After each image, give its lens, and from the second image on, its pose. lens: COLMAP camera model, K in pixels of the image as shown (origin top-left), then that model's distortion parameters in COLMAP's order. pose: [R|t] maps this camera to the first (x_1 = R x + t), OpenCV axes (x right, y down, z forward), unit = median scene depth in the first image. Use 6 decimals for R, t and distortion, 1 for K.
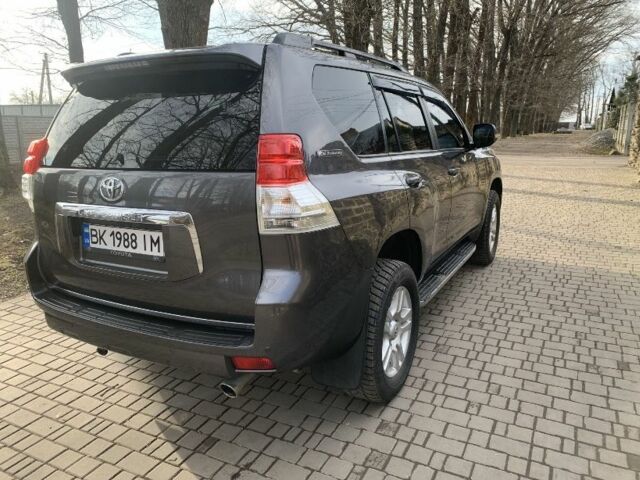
lens RADIAL K [[493.8, 0, 320.0], [0, 493.8, 240.0], [0, 0, 1]] dist [0.010310, 0.001430]
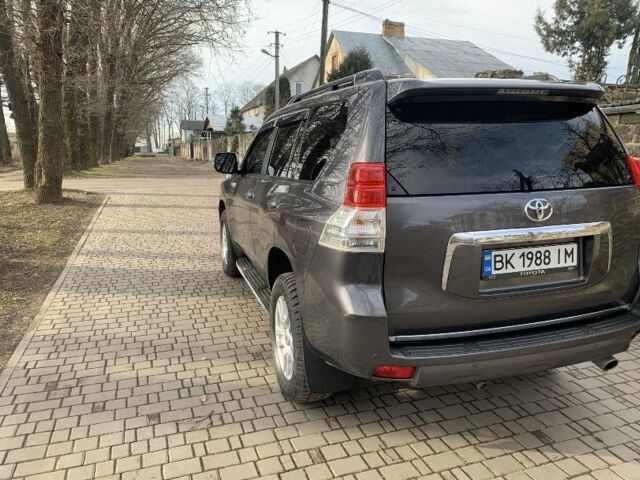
lens RADIAL K [[493.8, 0, 320.0], [0, 493.8, 240.0], [0, 0, 1]] dist [0.010310, 0.001430]
pose [[0.690438, -0.123690, 0.712738, -1.294358], [0.157027, 0.987407, 0.019243, -0.115937], [-0.706143, 0.098633, 0.701166, 0.533173]]
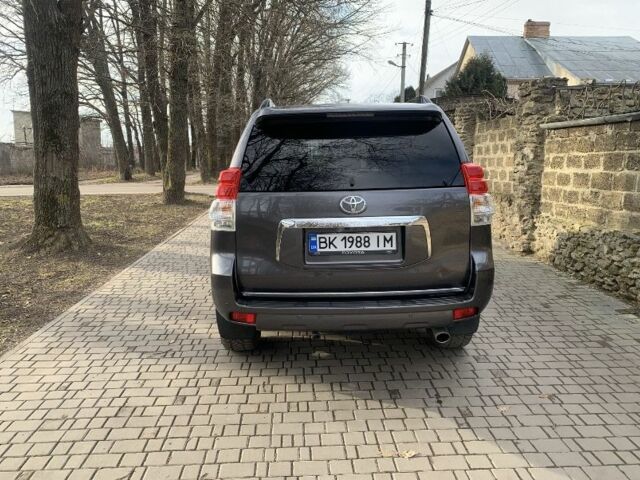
lens RADIAL K [[502.6, 0, 319.2], [0, 502.6, 230.3], [0, 0, 1]] dist [0.012755, 0.000741]
pose [[0.870231, -0.066692, 0.488109, -1.034057], [0.108216, 0.992473, -0.057329, 0.032061], [-0.480612, 0.102710, 0.870898, -0.127435]]
